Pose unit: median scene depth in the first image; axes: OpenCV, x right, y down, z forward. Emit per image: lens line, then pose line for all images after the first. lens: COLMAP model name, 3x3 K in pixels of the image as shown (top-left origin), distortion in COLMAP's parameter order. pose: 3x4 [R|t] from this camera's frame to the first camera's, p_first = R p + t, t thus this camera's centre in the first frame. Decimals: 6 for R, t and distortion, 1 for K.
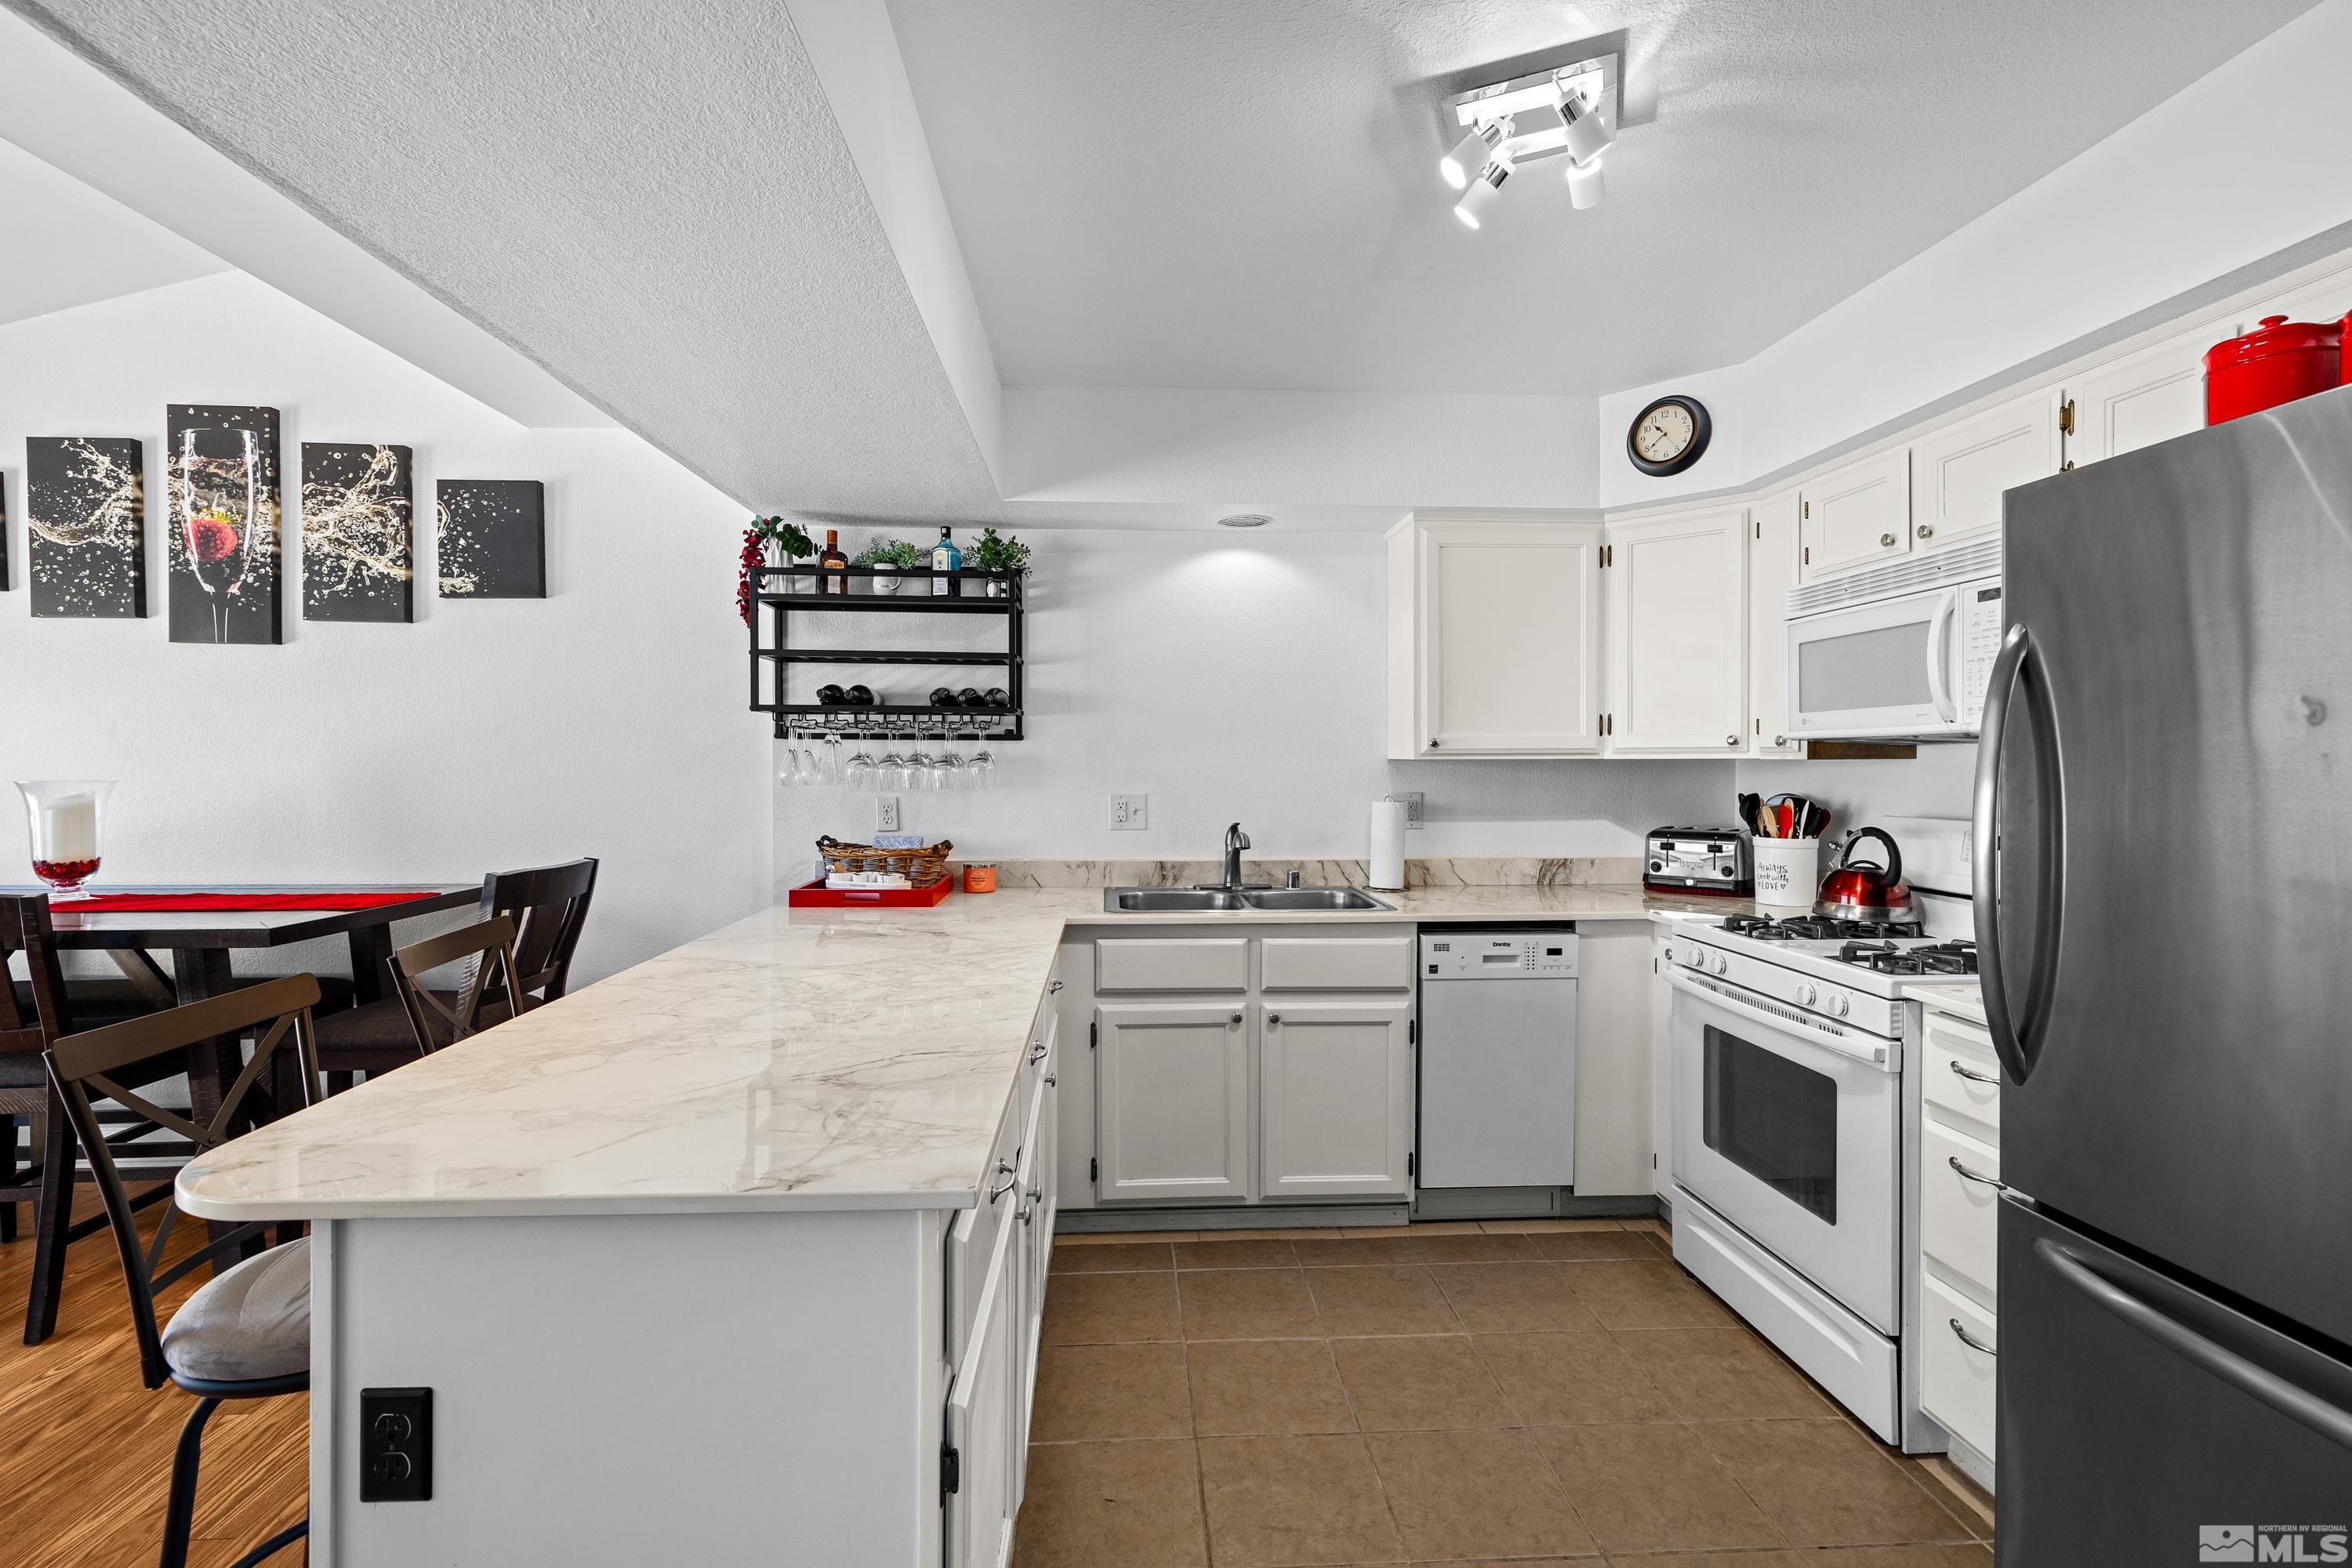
lens RADIAL K [[1025.7, 0, 1177.3], [0, 1025.7, 762.6], [0, 0, 1]] dist [0.000779, -0.000602]
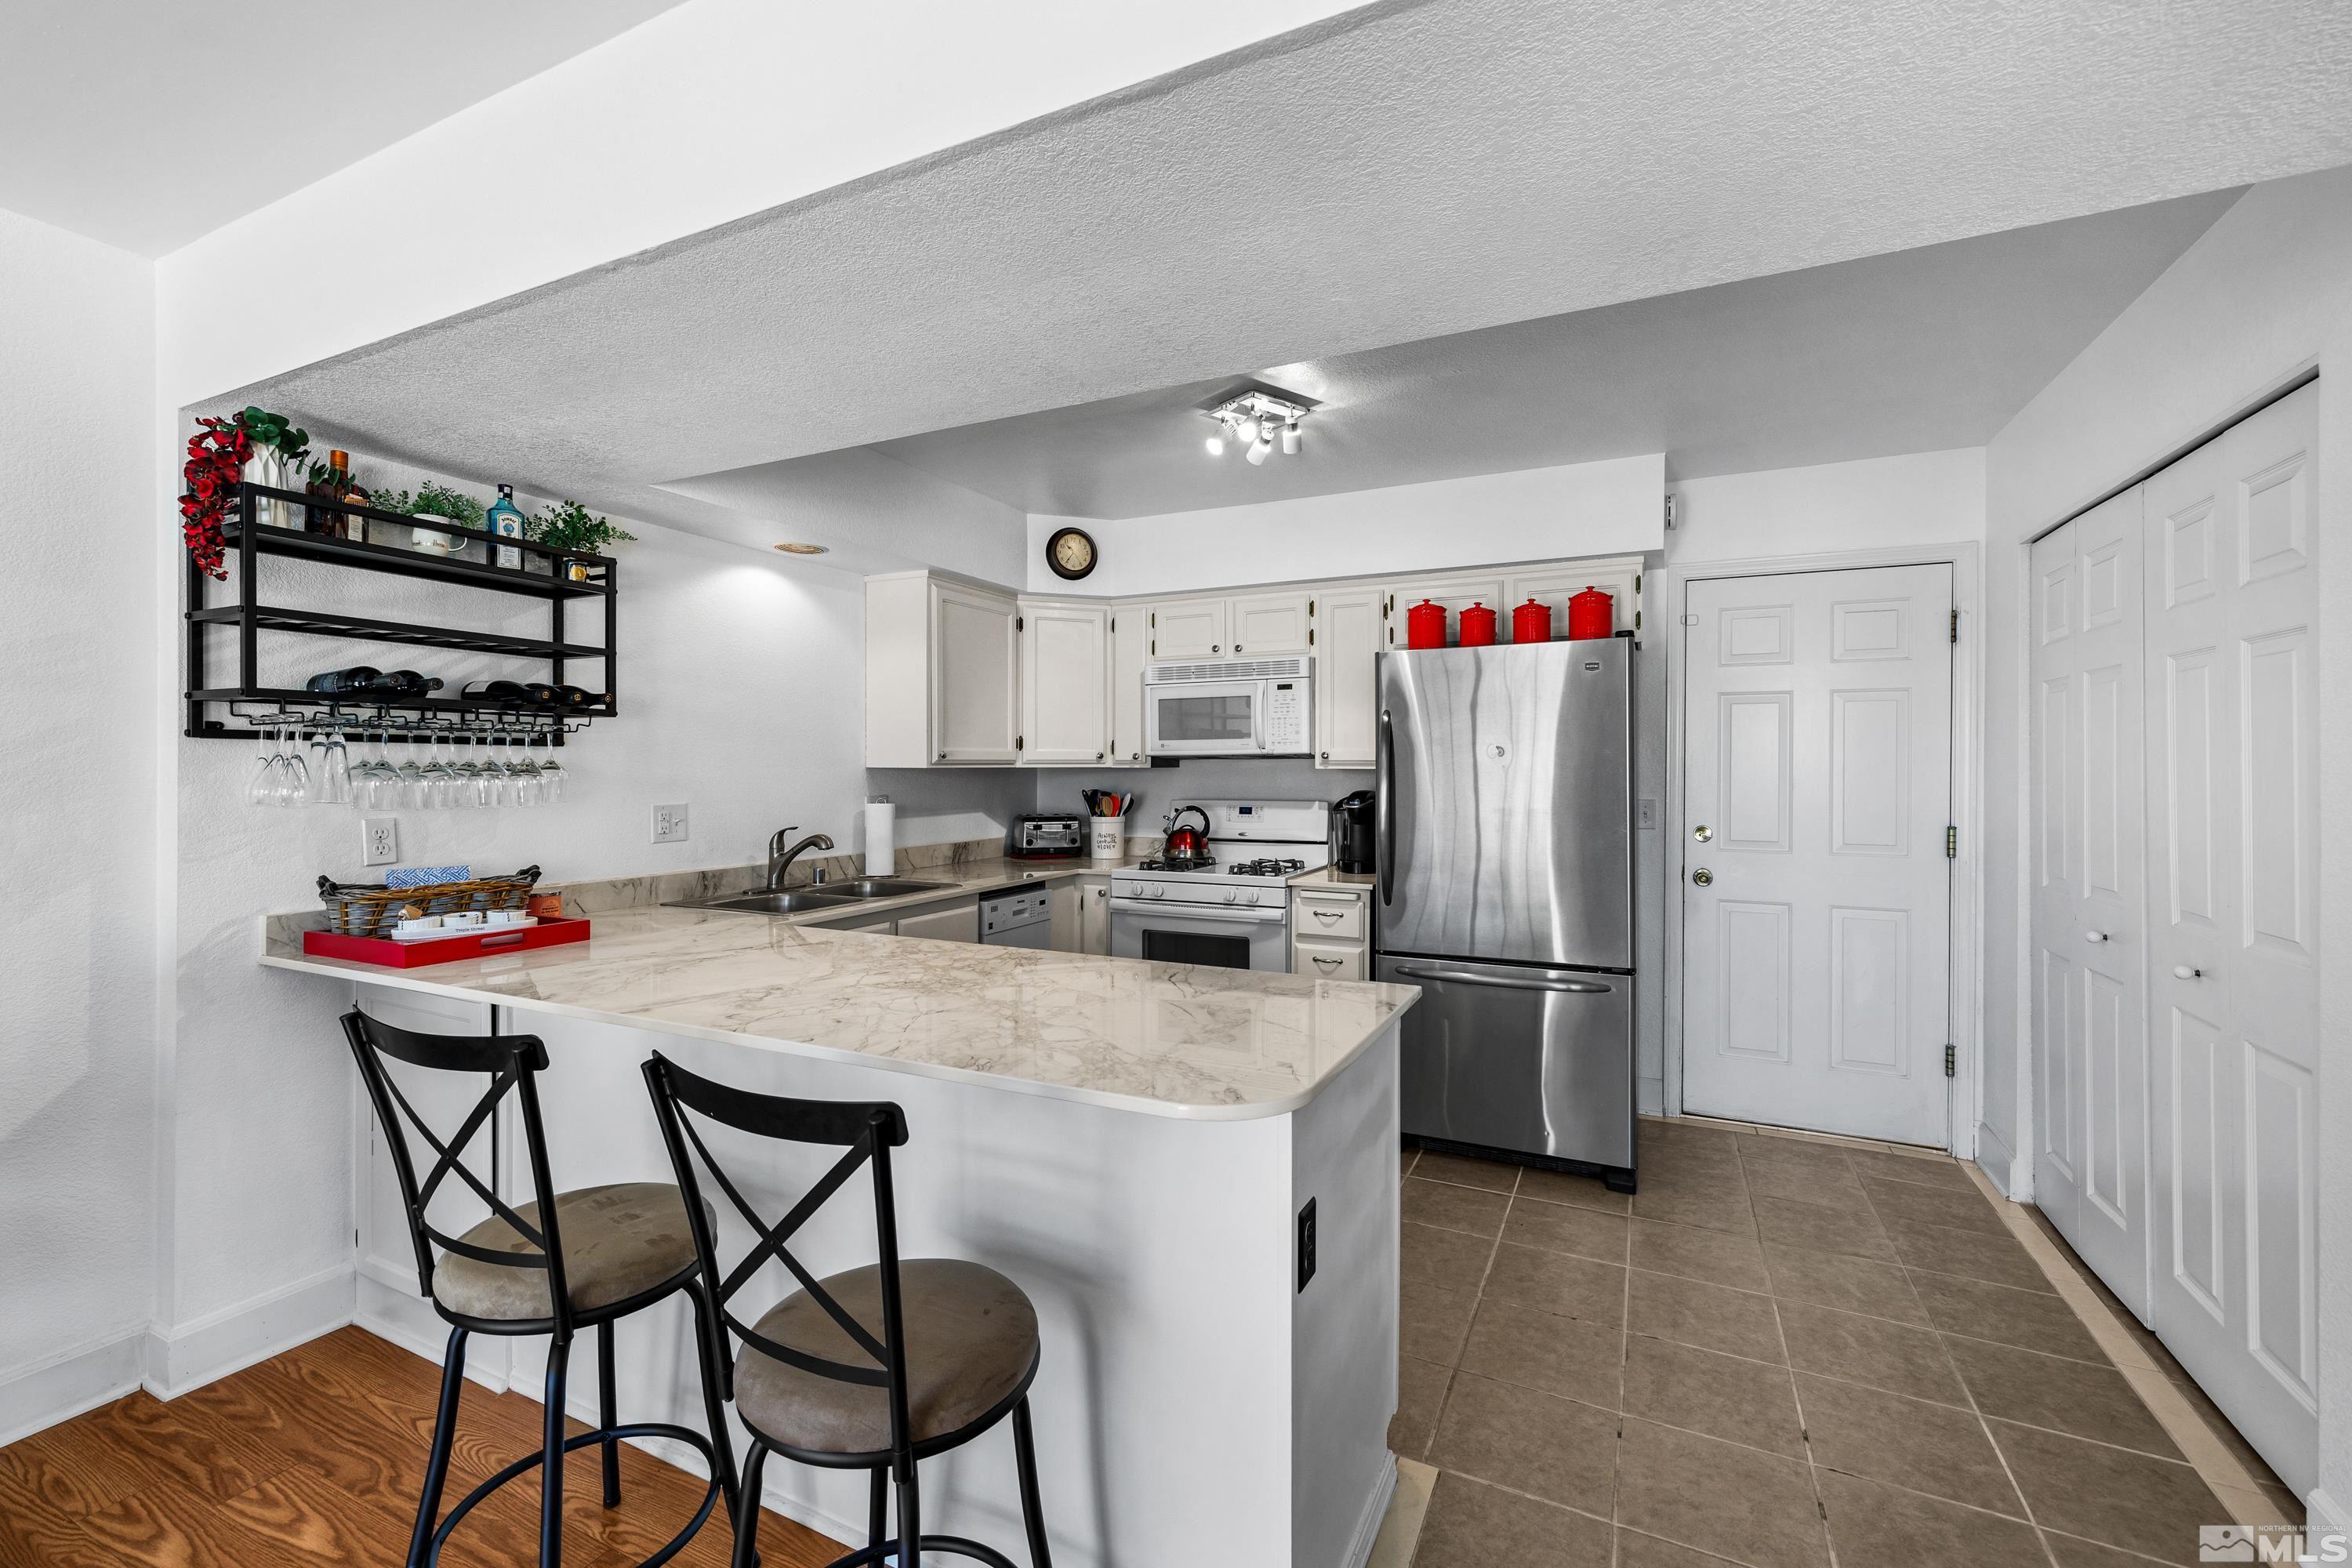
lens RADIAL K [[979.4, 0, 1172.3], [0, 979.4, 768.7], [0, 0, 1]] dist [0.002805, -0.000095]
pose [[0.488651, -0.002345, 0.872476, -0.658737], [0.003301, 0.999994, 0.000840, -0.002310], [-0.872473, 0.002469, 0.488656, 0.155878]]
